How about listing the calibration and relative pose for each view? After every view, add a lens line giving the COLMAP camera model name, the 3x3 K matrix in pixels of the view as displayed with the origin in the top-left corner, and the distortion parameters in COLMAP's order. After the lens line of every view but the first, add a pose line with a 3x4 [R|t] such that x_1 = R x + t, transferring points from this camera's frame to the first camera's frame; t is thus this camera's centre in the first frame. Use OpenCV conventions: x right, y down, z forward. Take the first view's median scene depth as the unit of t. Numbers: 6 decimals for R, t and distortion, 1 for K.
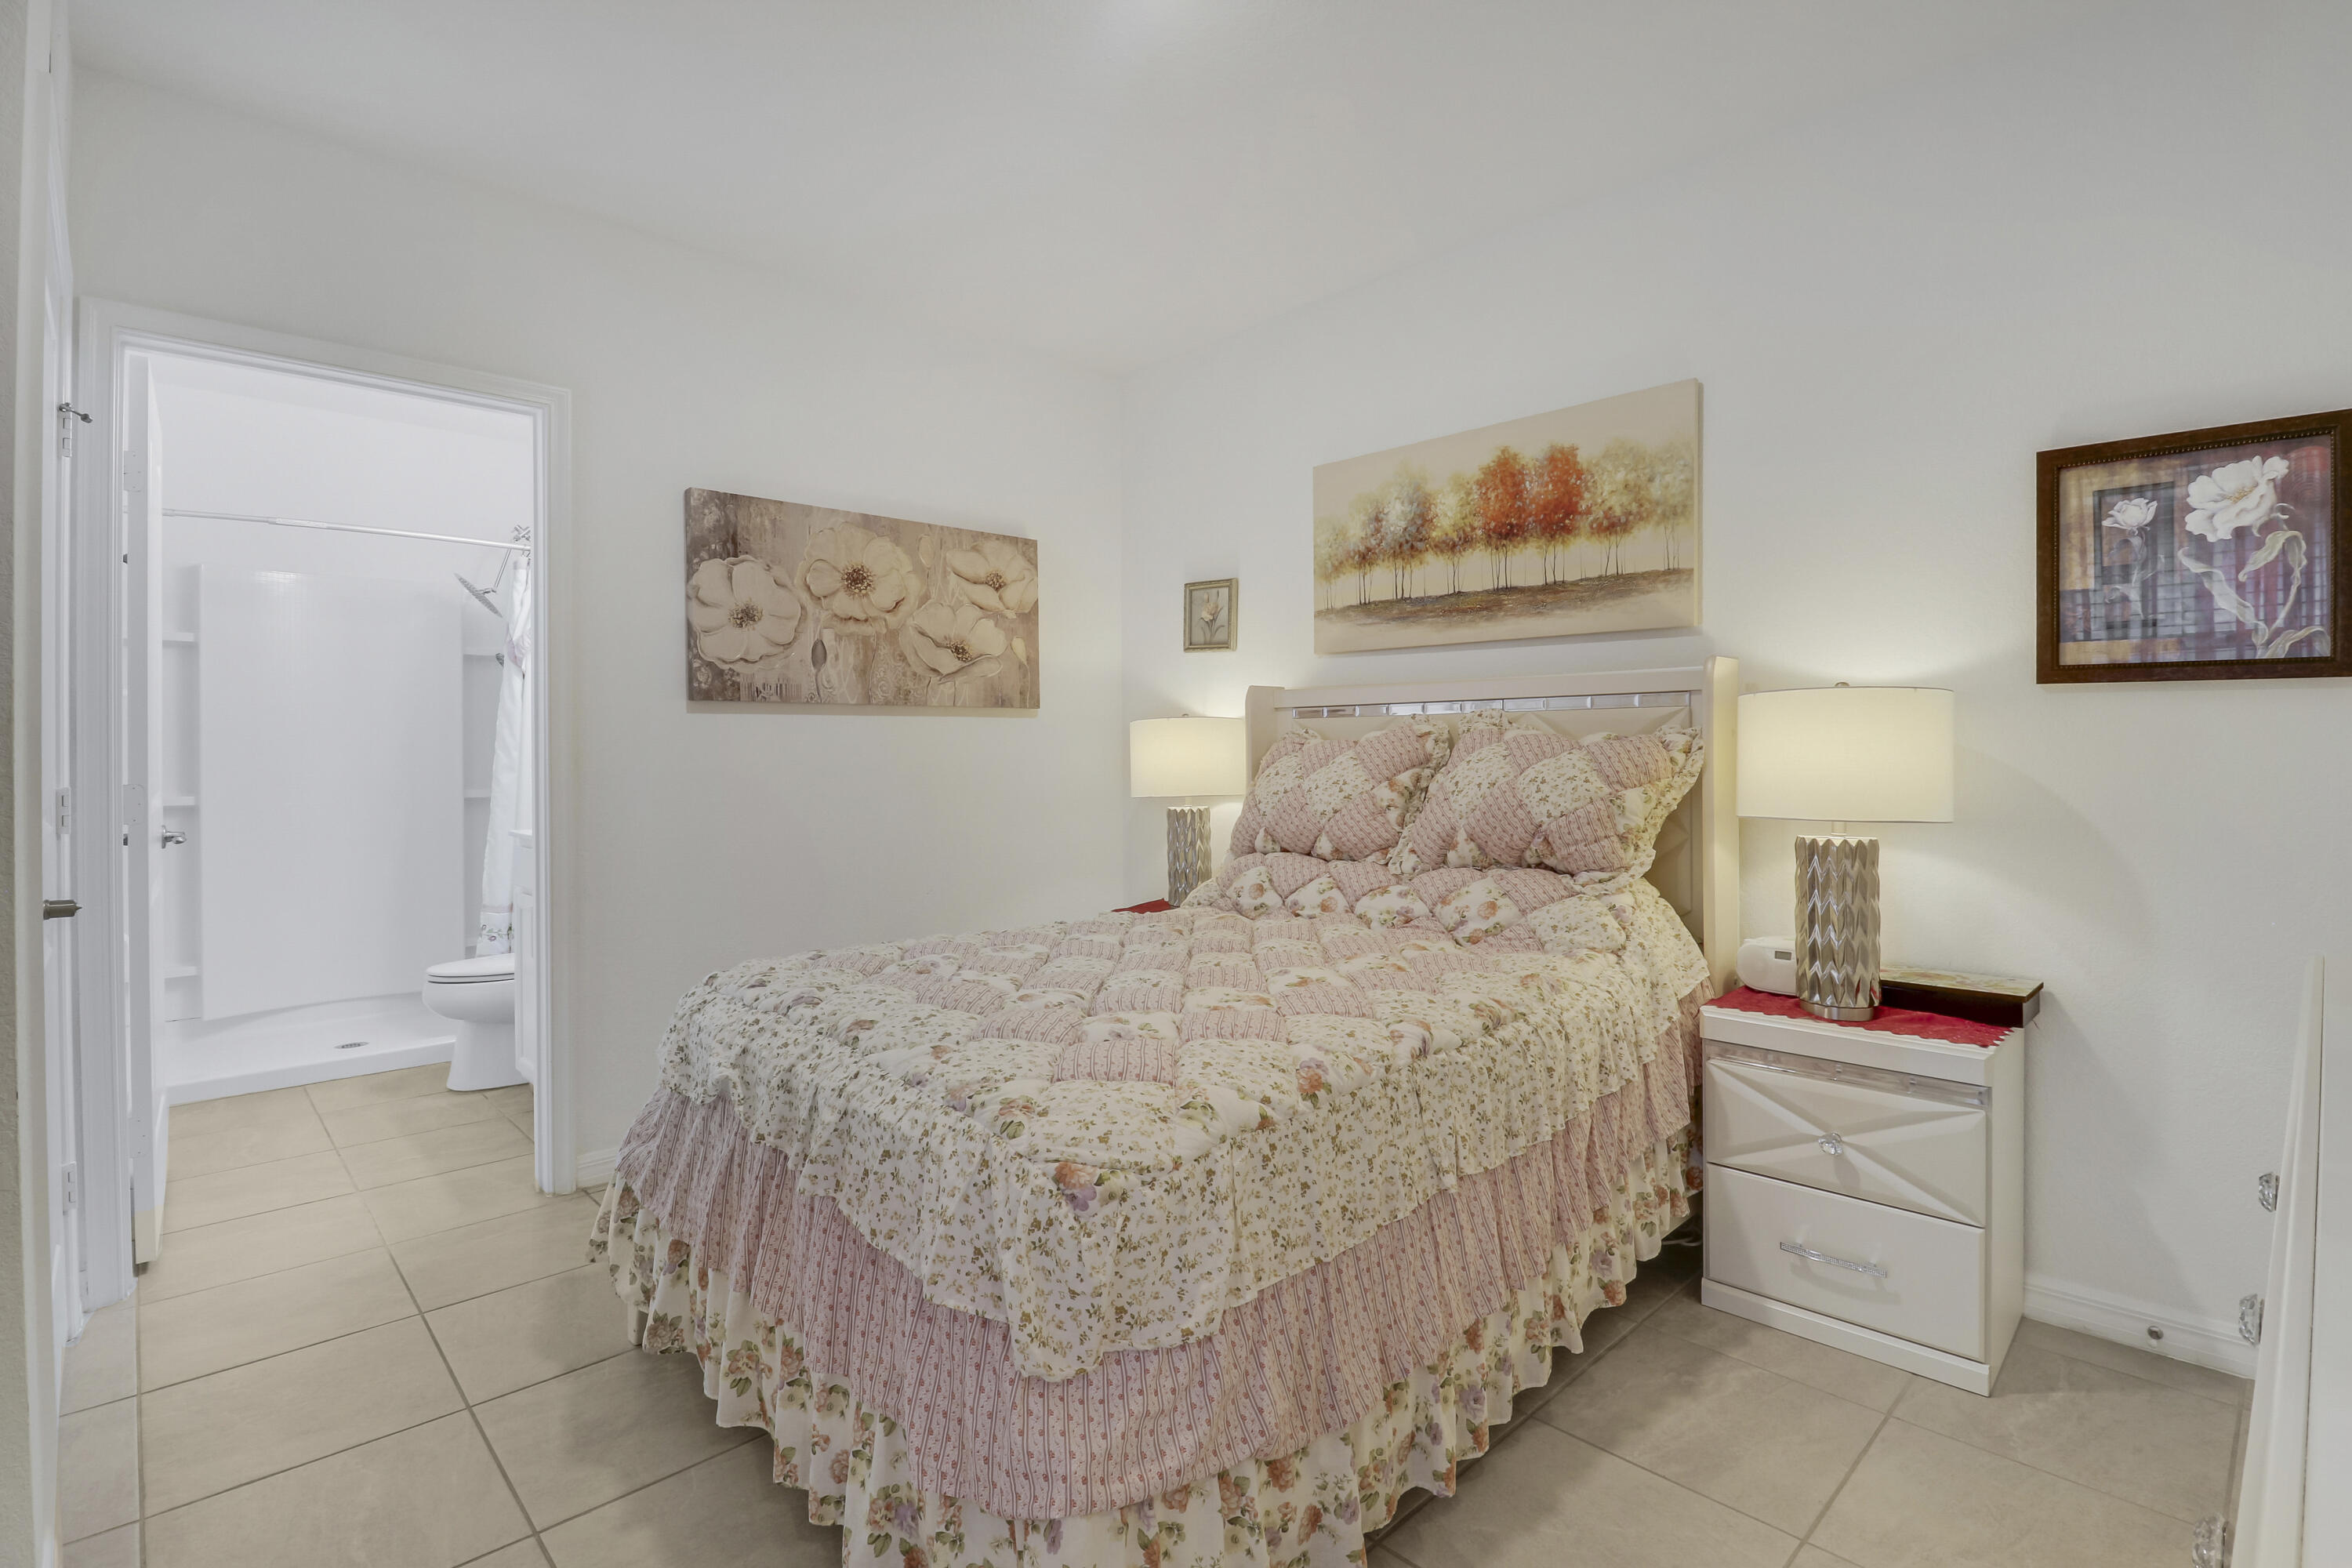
lens RADIAL K [[1107.6, 0, 1168.4], [0, 1107.6, 765.6], [0, 0, 1]] dist [-0.018829, -0.001509]
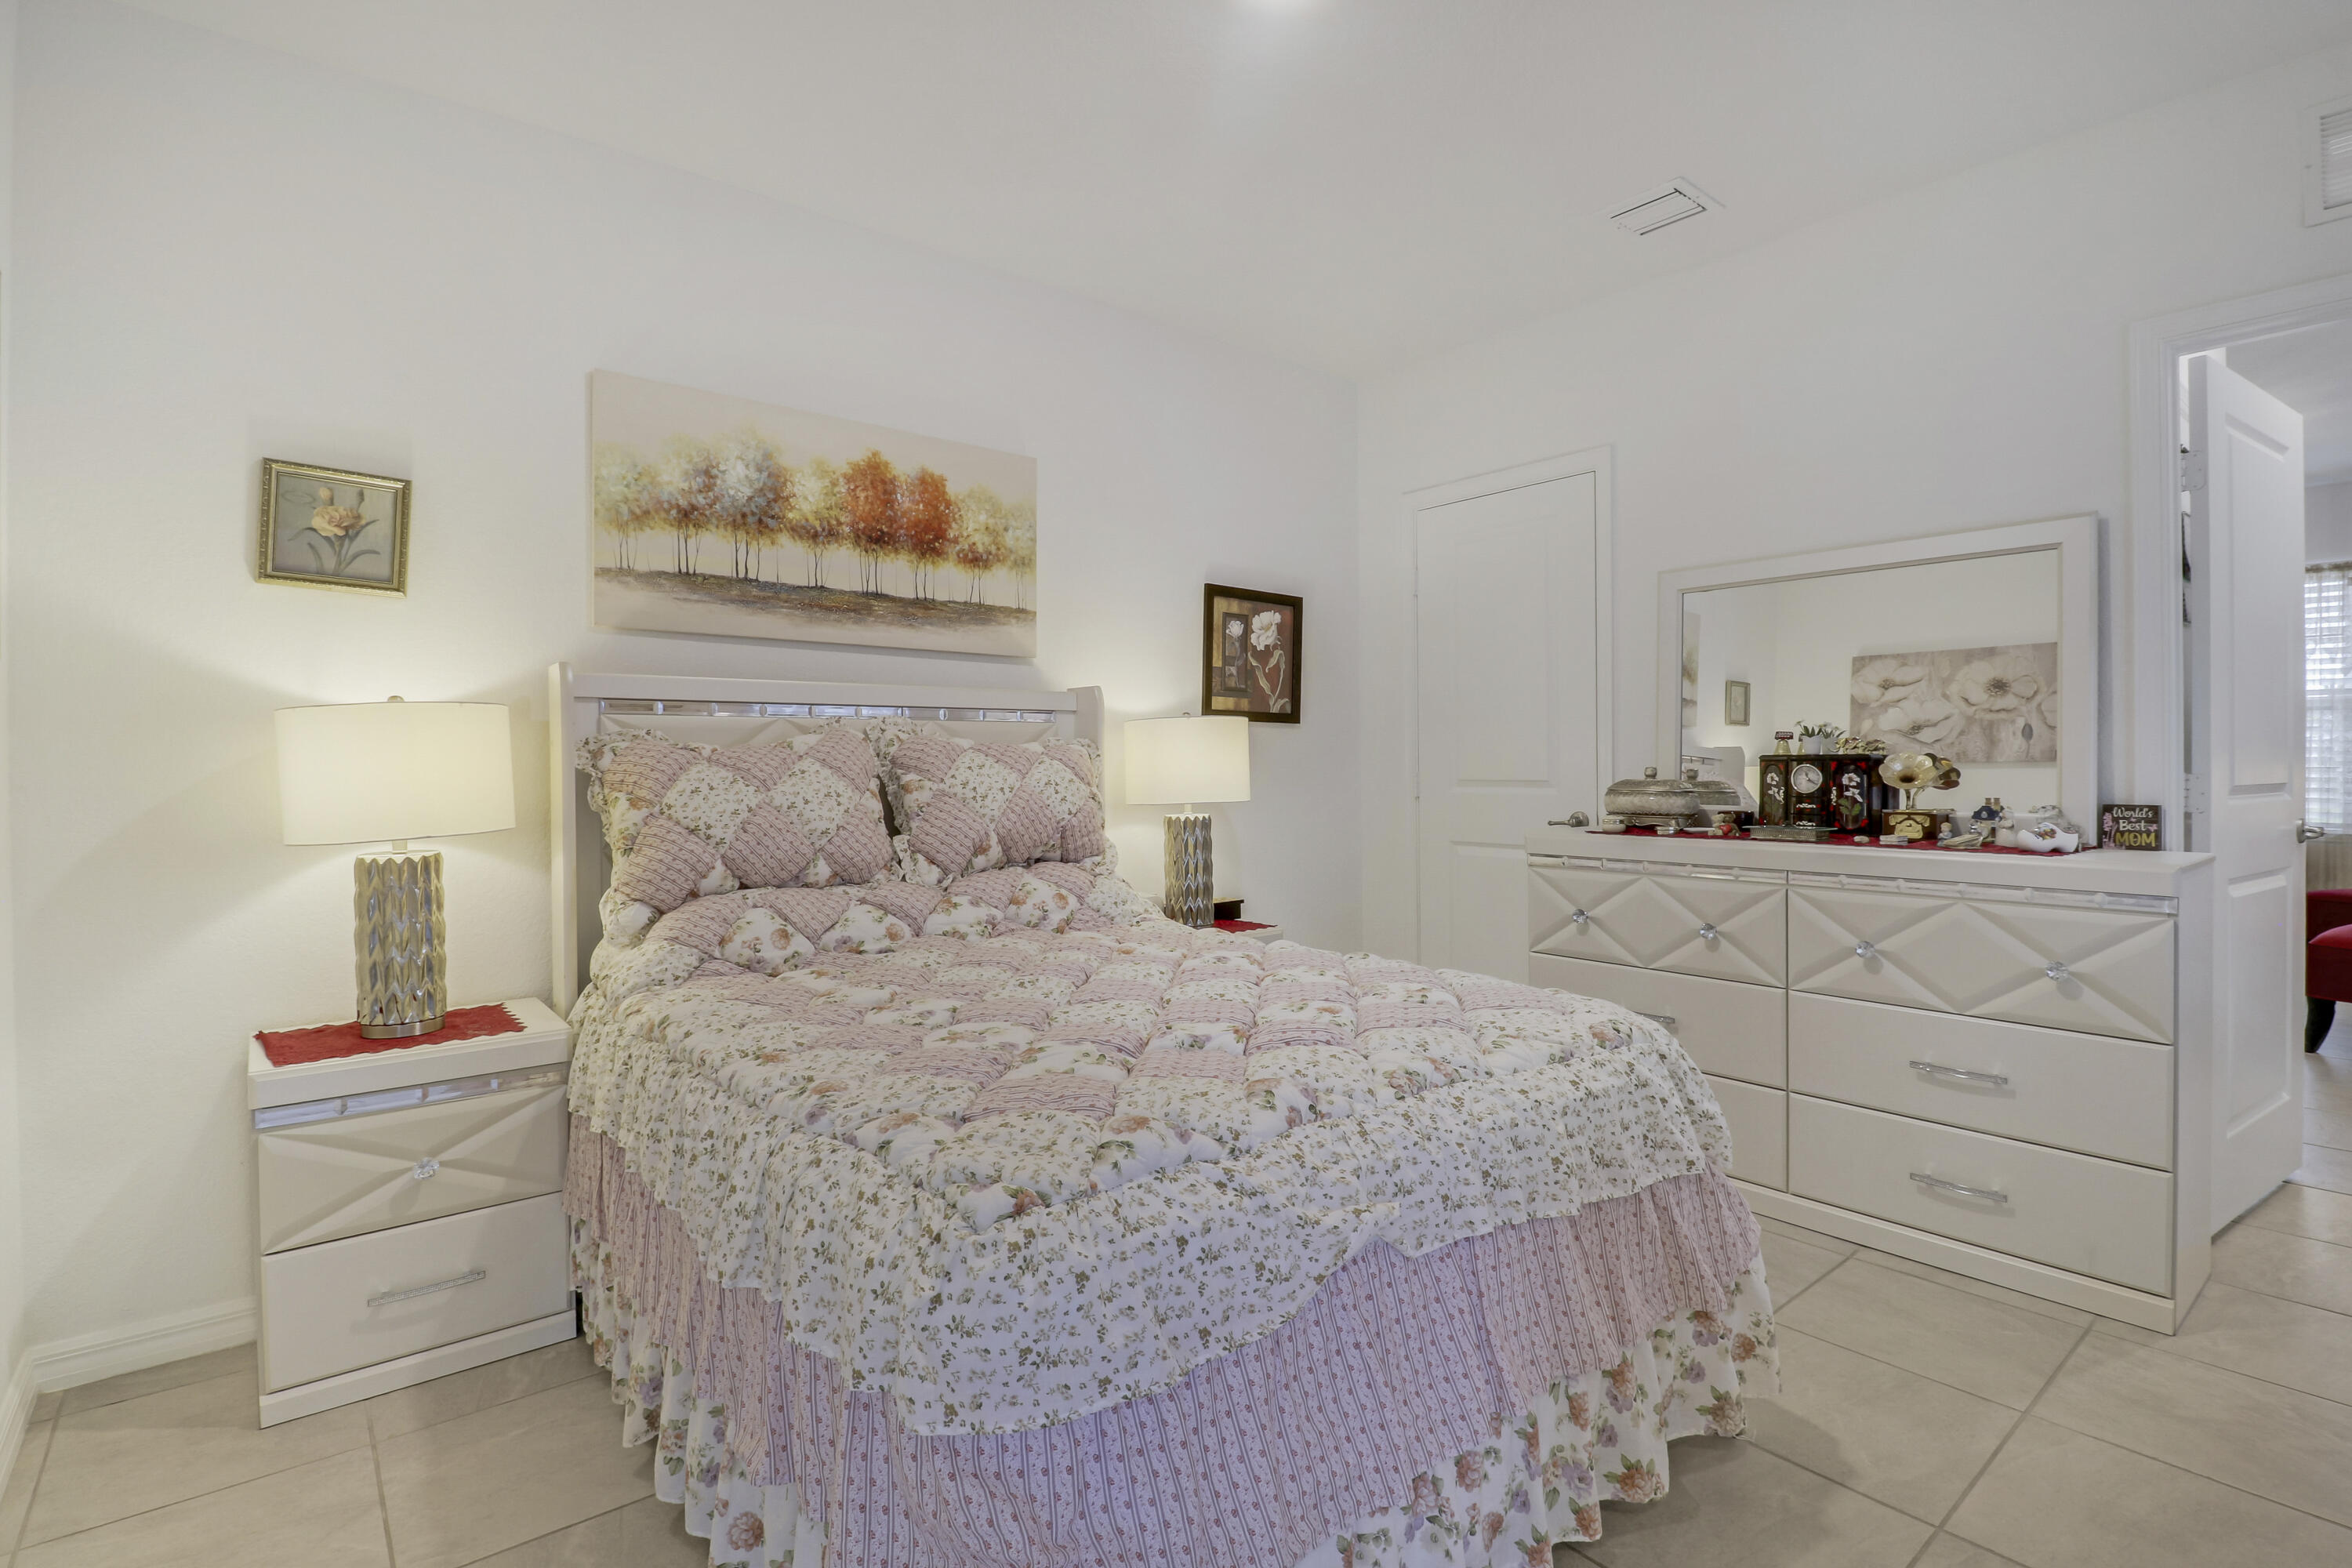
lens RADIAL K [[1107.6, 0, 1167.8], [0, 1107.6, 773.3], [0, 0, 1]] dist [-0.018829, -0.001509]
pose [[0.069820, -0.009826, 0.997511, -0.519849], [0.014740, 0.999852, 0.008817, -0.003667], [-0.997451, 0.014087, 0.069954, 0.525176]]
